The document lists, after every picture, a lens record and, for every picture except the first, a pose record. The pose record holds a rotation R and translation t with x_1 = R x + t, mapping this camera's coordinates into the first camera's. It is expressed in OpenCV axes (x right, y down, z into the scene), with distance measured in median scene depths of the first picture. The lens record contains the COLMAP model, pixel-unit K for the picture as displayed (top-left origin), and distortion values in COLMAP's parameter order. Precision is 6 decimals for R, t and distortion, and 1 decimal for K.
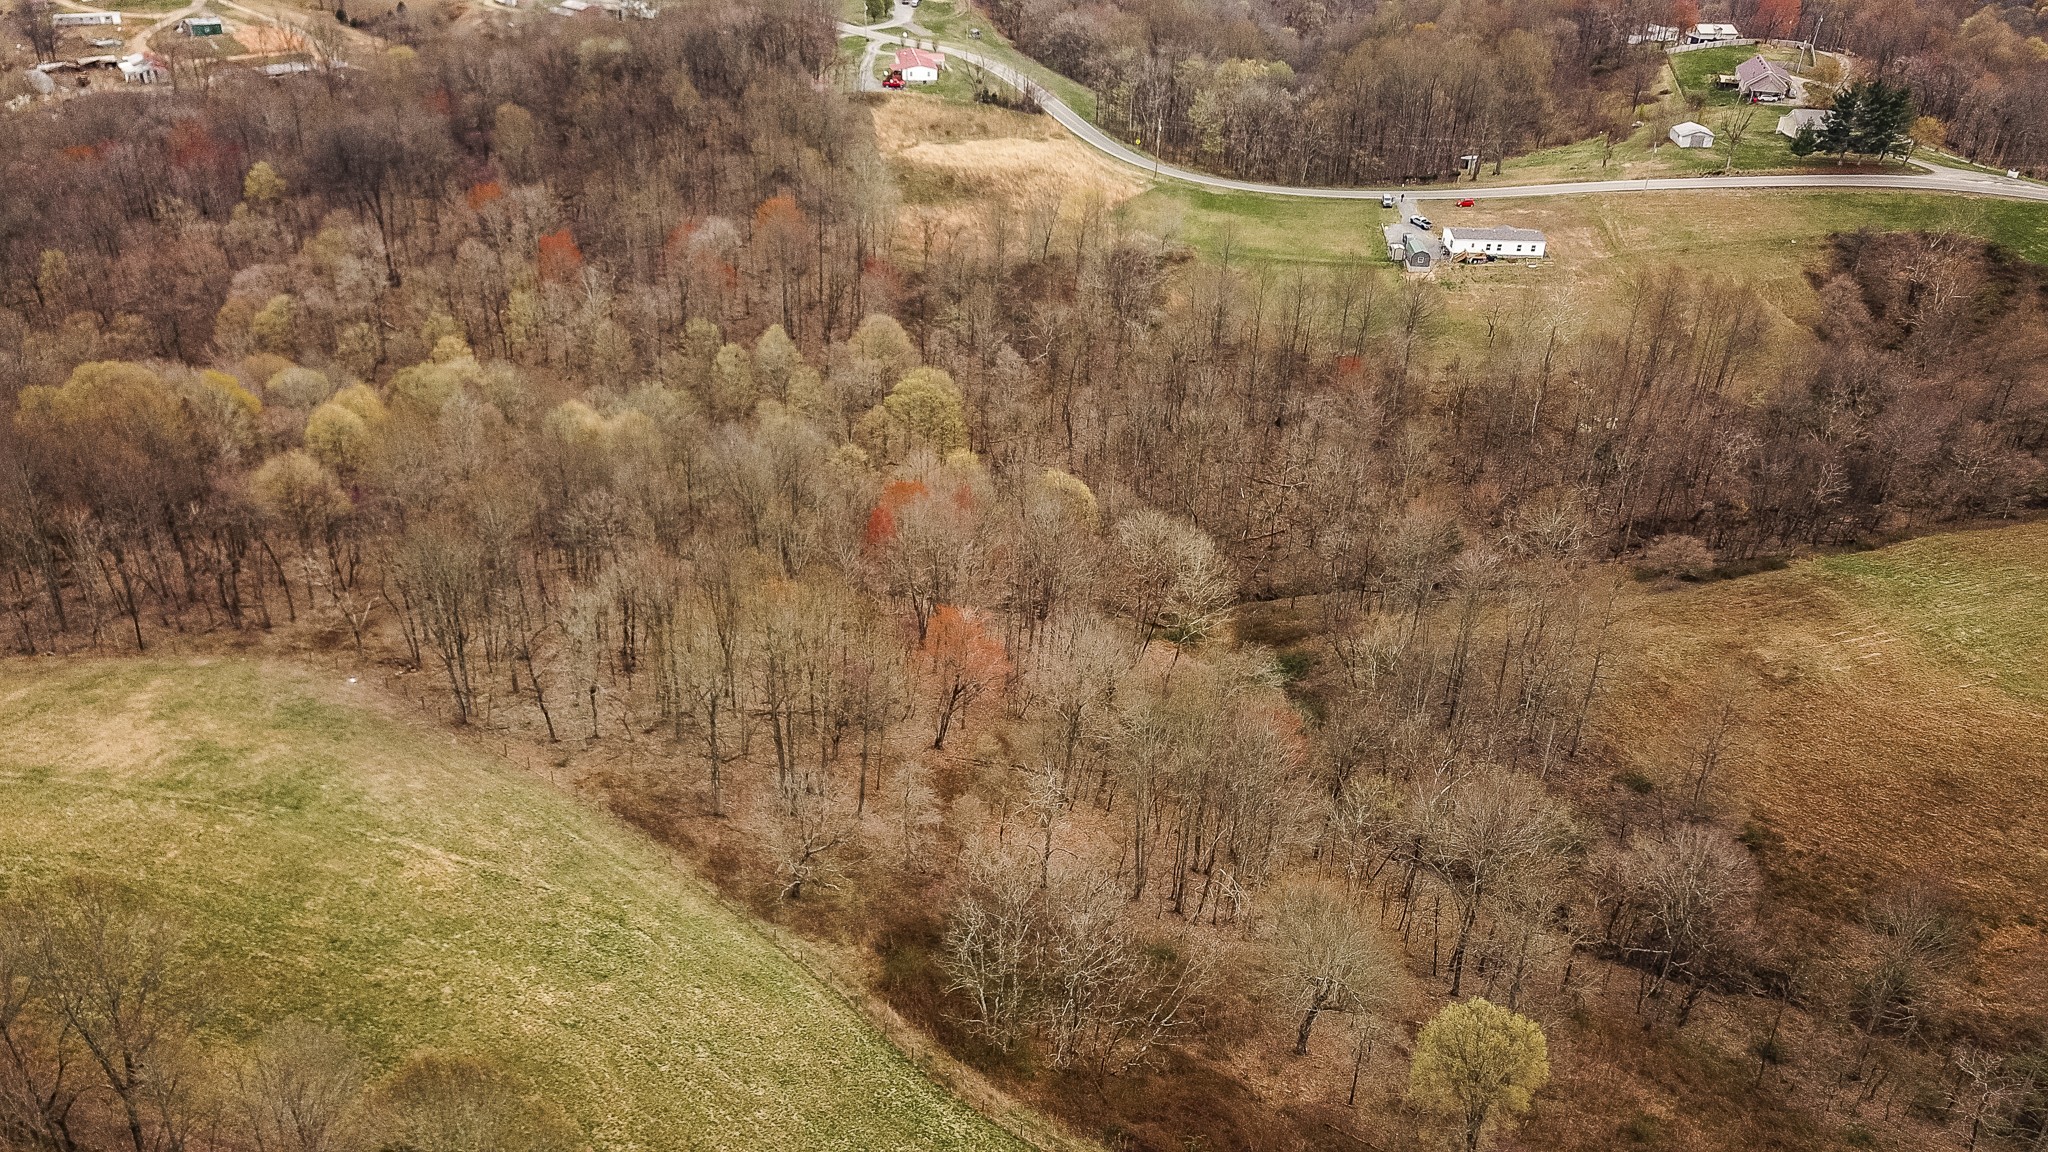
lens RADIAL K [[1586.2, 0, 1015.5], [0, 1586.2, 579.6], [0, 0, 1]] dist [0.002808, 0.037030]
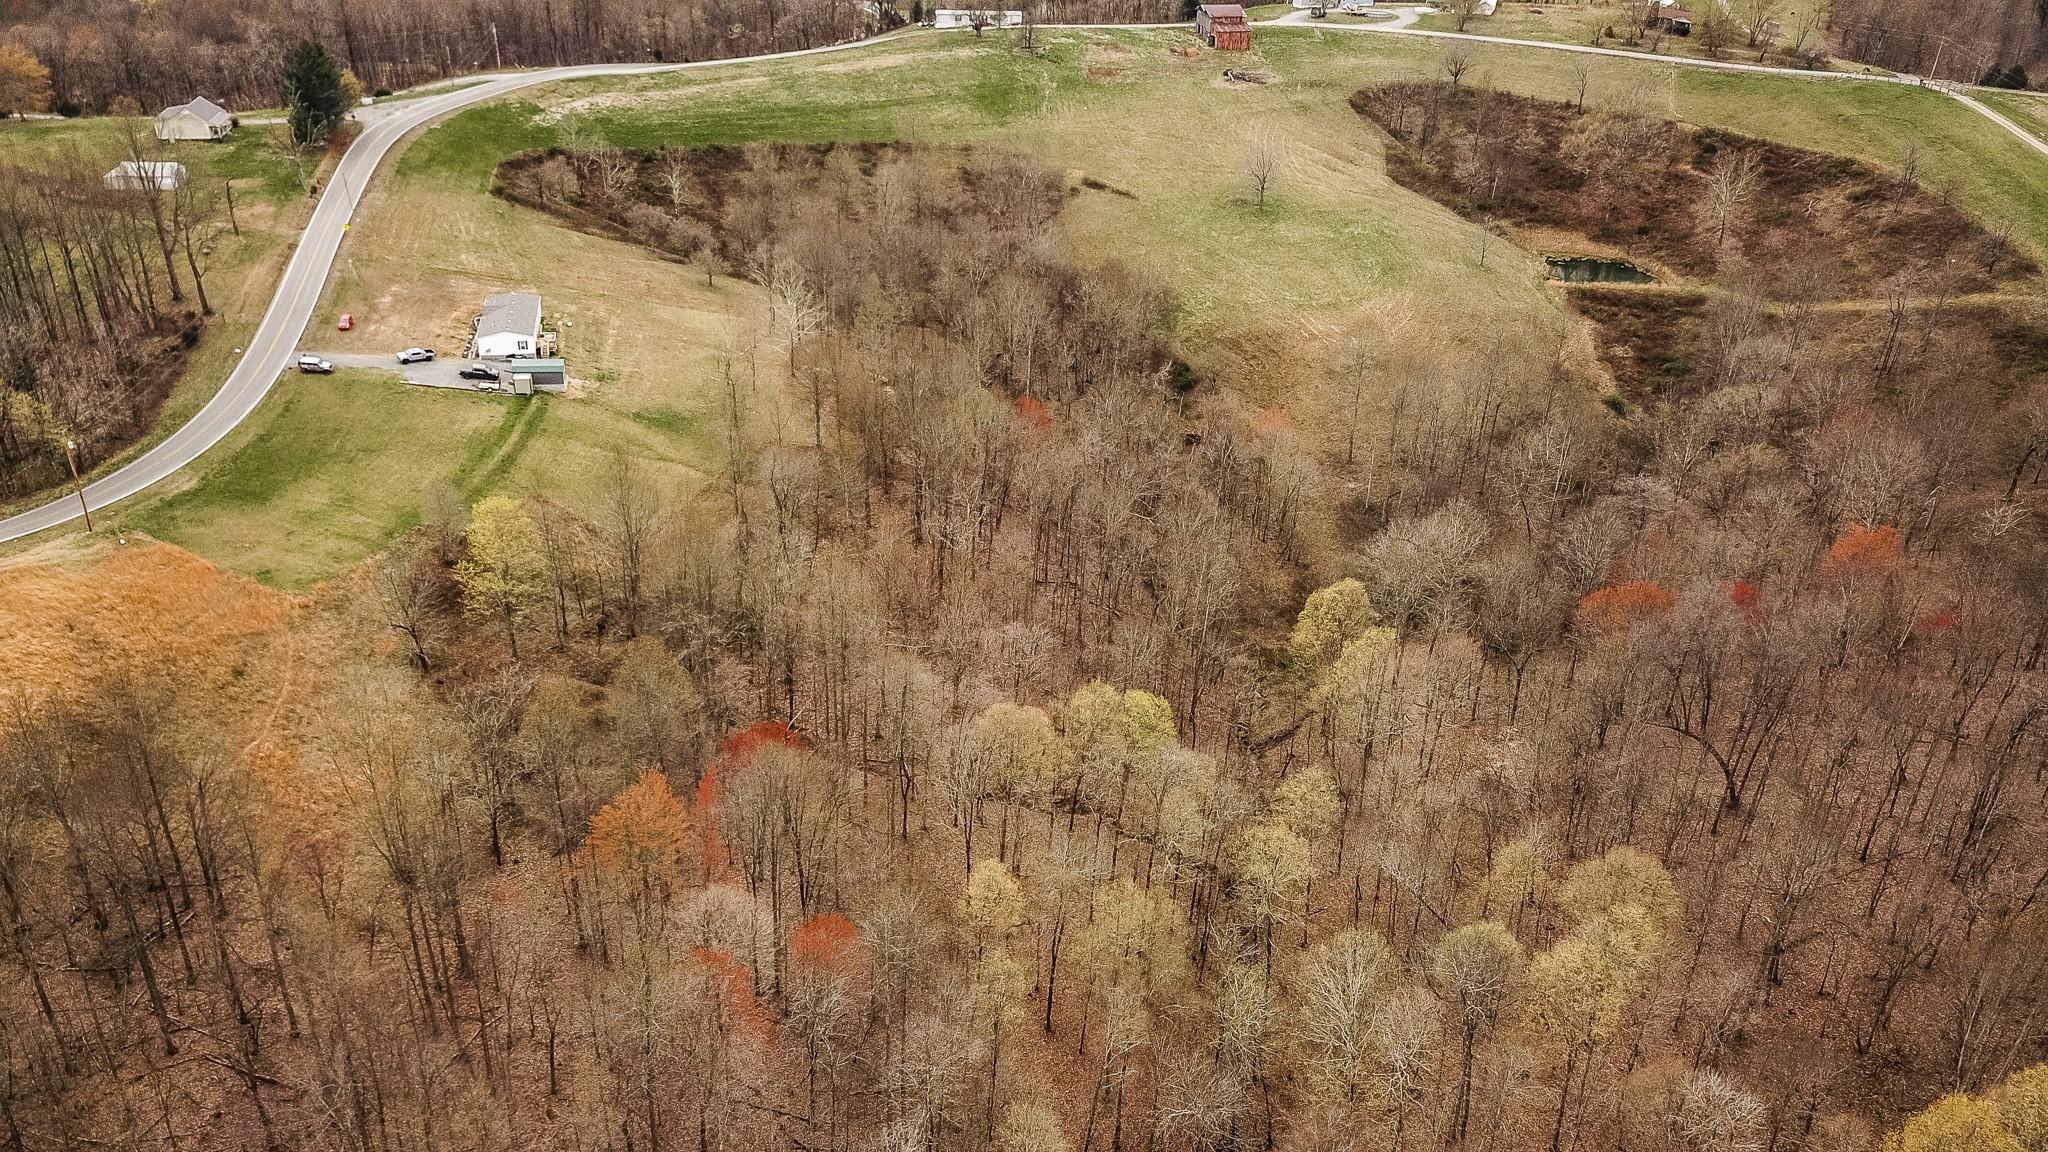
lens RADIAL K [[1586.2, 0, 1022.0], [0, 1586.2, 572.9], [0, 0, 1]] dist [0.002808, 0.037030]
pose [[-0.181134, -0.515499, 0.837527, -0.438452], [0.436578, 0.720955, 0.538168, -0.408336], [-0.881244, 0.463126, 0.094466, 0.706250]]
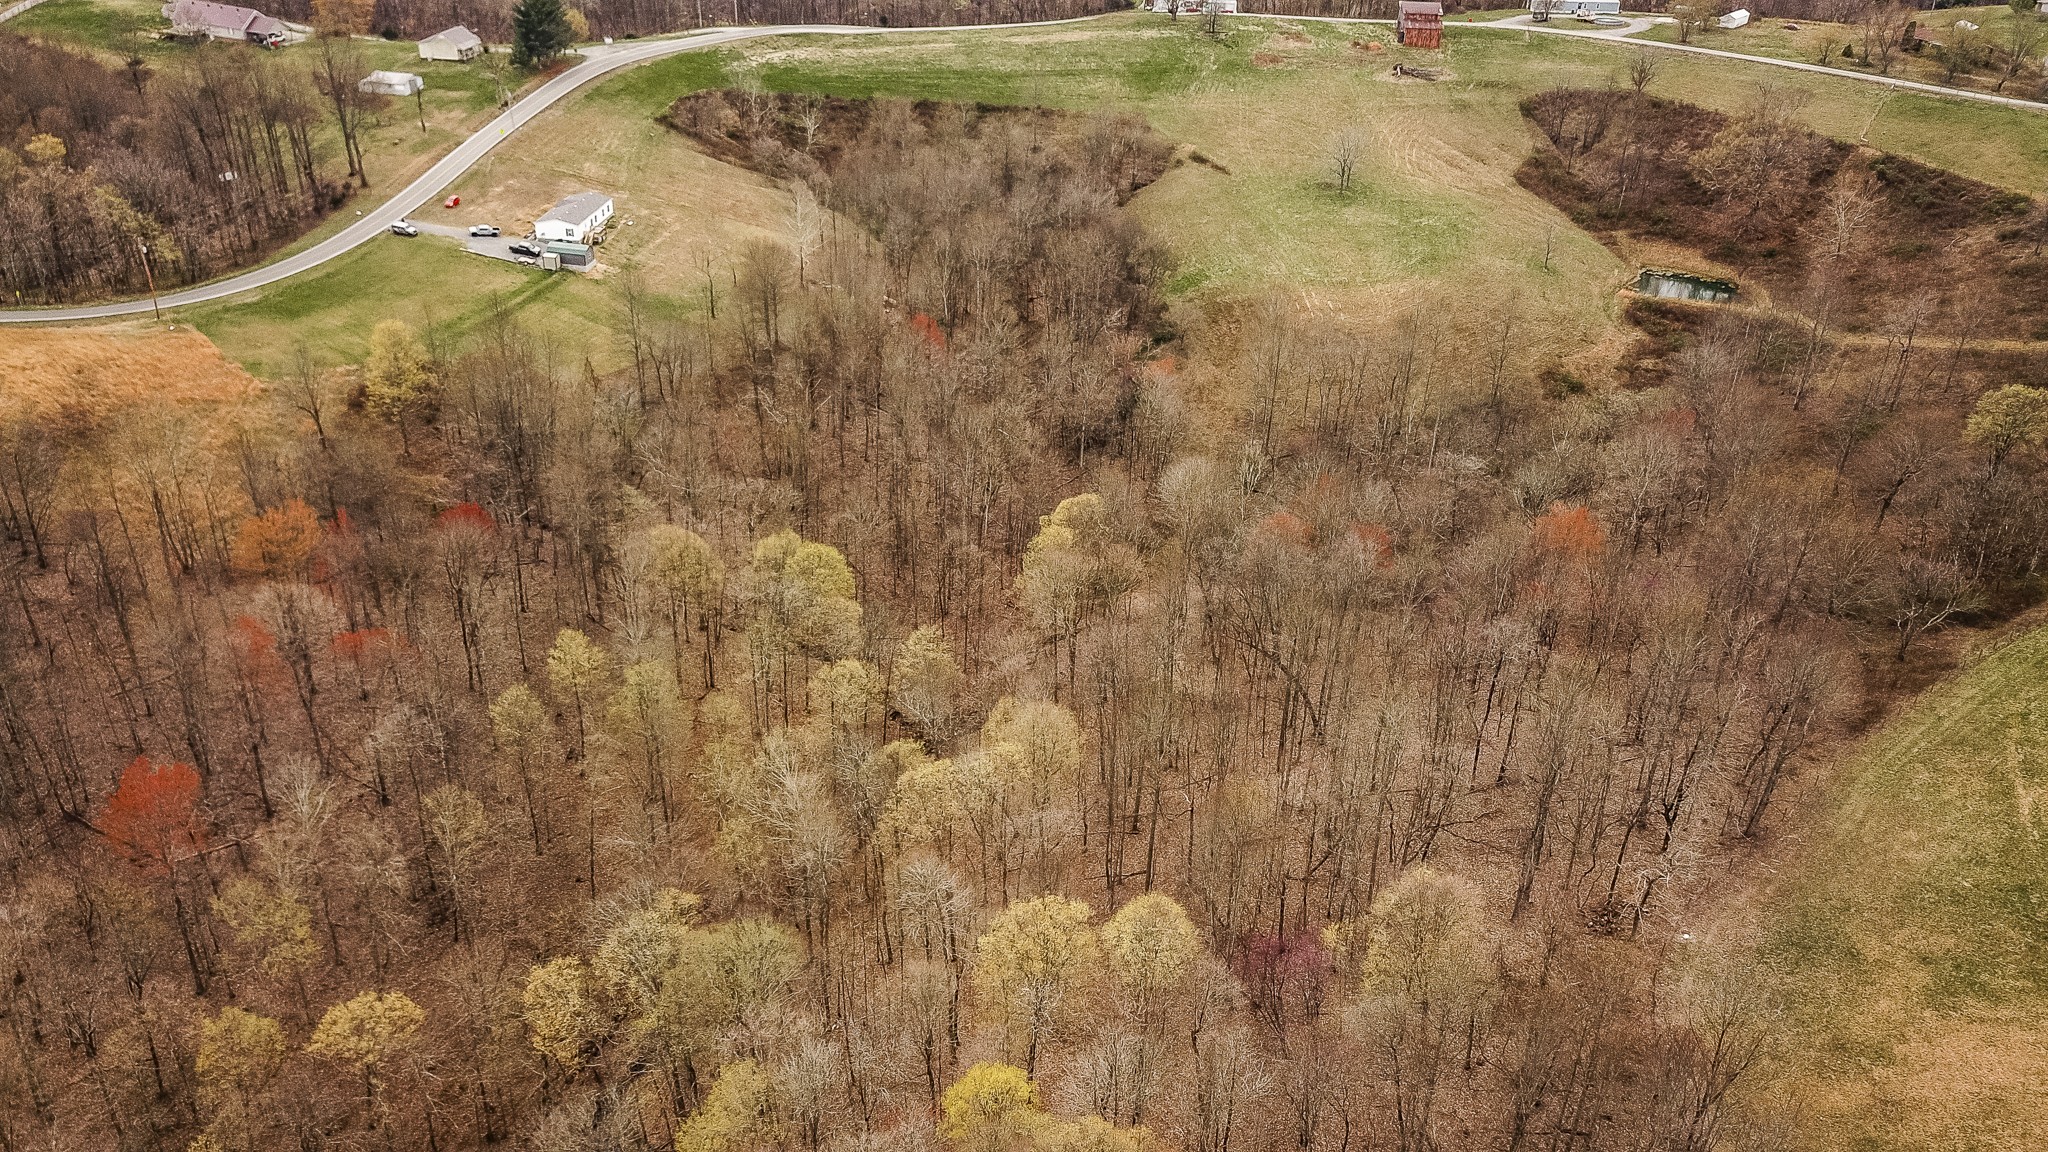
lens RADIAL K [[1586.2, 0, 1017.0], [0, 1586.2, 573.9], [0, 0, 1]] dist [0.002808, 0.037030]
pose [[0.146410, -0.512964, 0.845832, -0.530321], [0.454438, 0.794360, 0.403087, -0.285090], [-0.878664, 0.325362, 0.349412, 0.472875]]
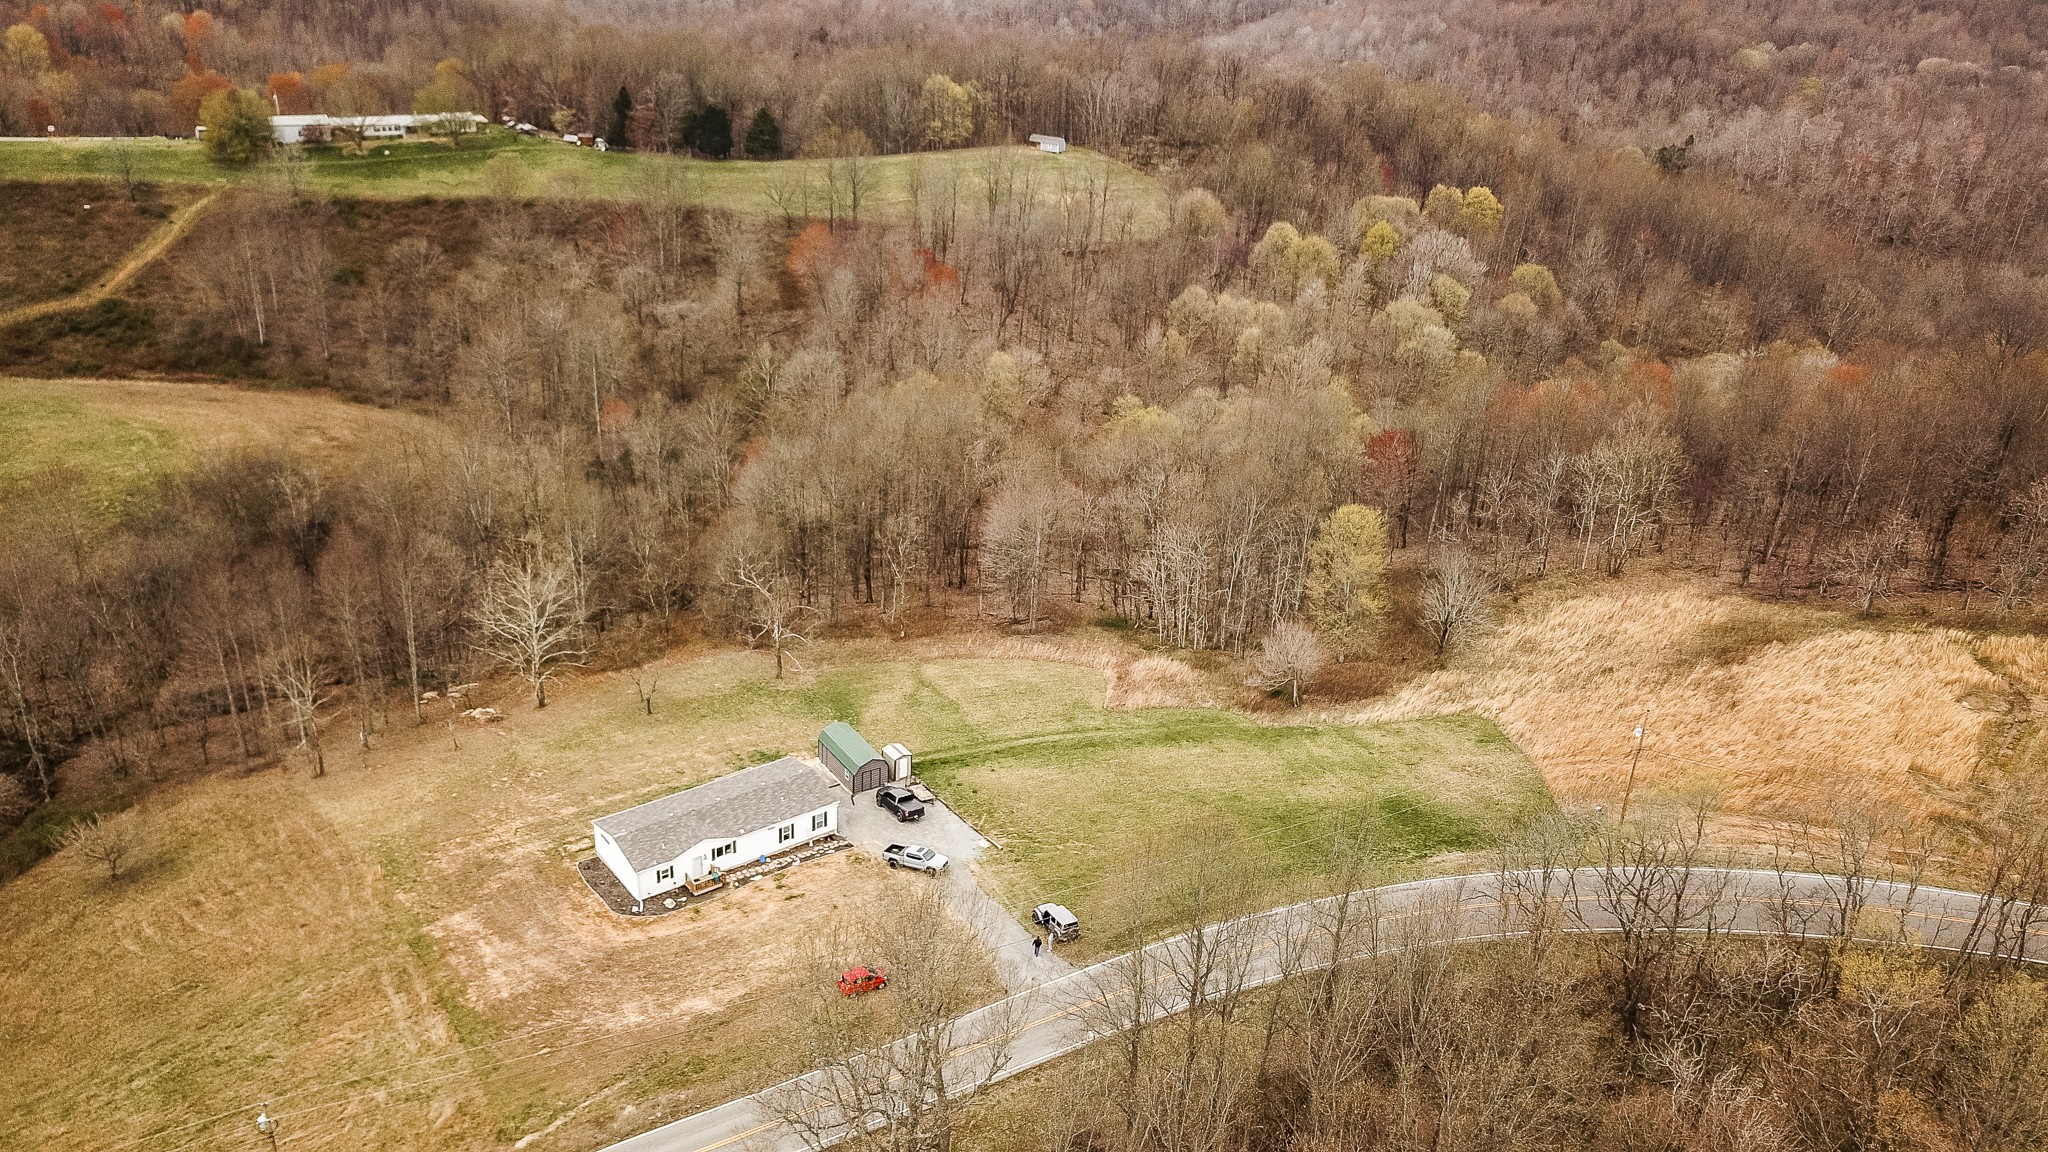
lens RADIAL K [[1586.2, 0, 1009.5], [0, 1586.2, 568.4], [0, 0, 1]] dist [0.002808, 0.037030]
pose [[-0.812967, 0.178291, -0.554344, 0.426759], [-0.340199, 0.627196, 0.700636, -0.535186], [0.472599, 0.758181, -0.449235, 1.092183]]
